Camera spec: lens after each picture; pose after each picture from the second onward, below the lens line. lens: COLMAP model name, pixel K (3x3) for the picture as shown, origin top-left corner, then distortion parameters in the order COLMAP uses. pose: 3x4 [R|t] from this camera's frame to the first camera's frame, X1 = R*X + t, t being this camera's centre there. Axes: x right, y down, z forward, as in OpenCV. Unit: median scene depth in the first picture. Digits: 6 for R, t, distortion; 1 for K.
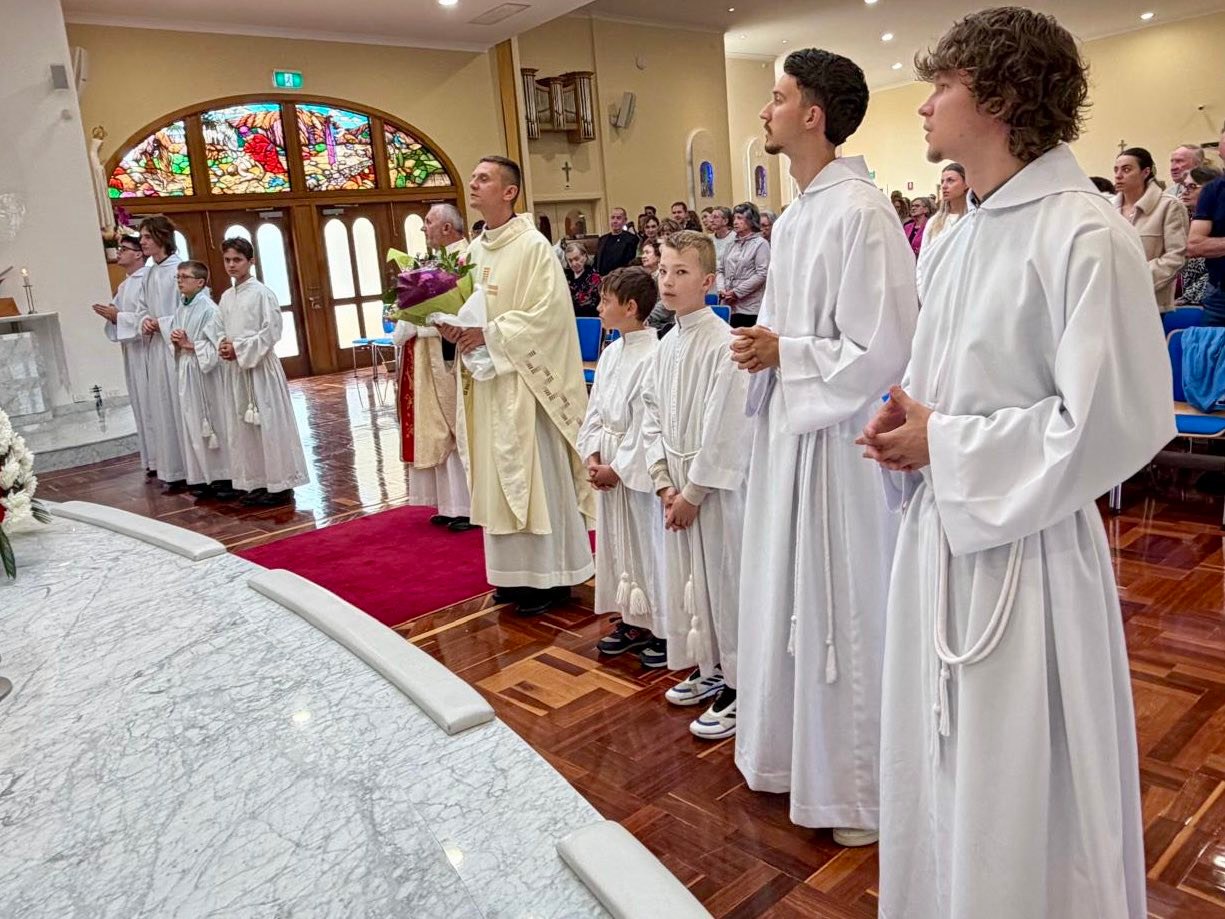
lens RADIAL K [[1023.3, 0, 629.4], [0, 1023.3, 459.9], [0, 0, 1]] dist [0.005947, 0.000009]
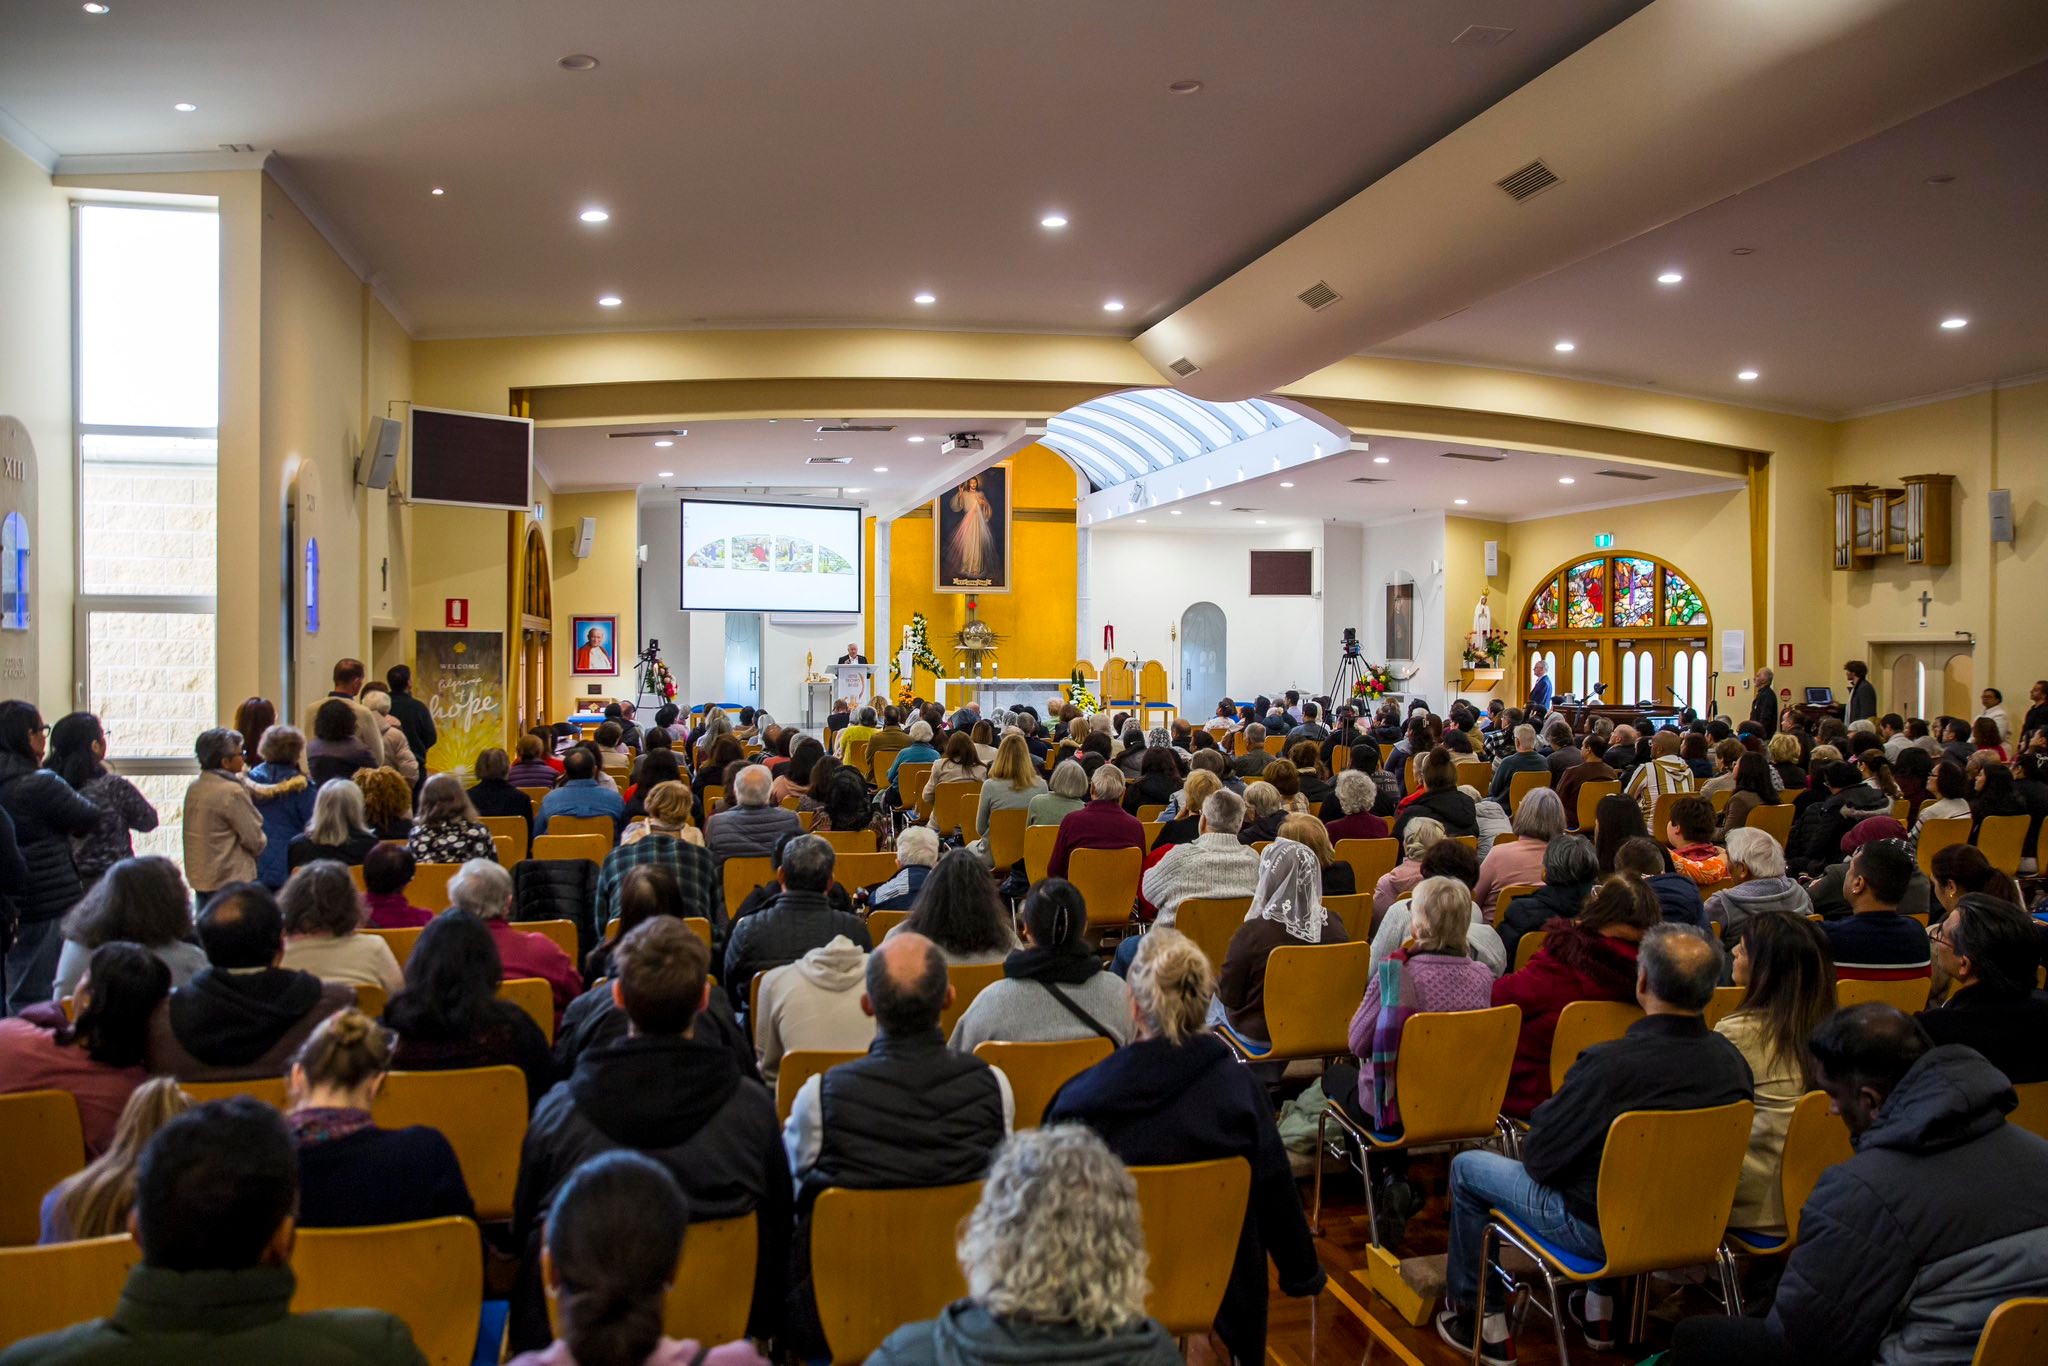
lens RADIAL K [[1552.9, 0, 1024.0], [0, 1552.9, 683.0], [0, 0, 1]] dist [-0.110137, 0.110955]
pose [[-0.501959, 0.091920, -0.859993, 1.535762], [-0.157037, 0.968123, 0.195136, -0.428619], [0.850516, 0.233001, -0.471523, 1.239855]]
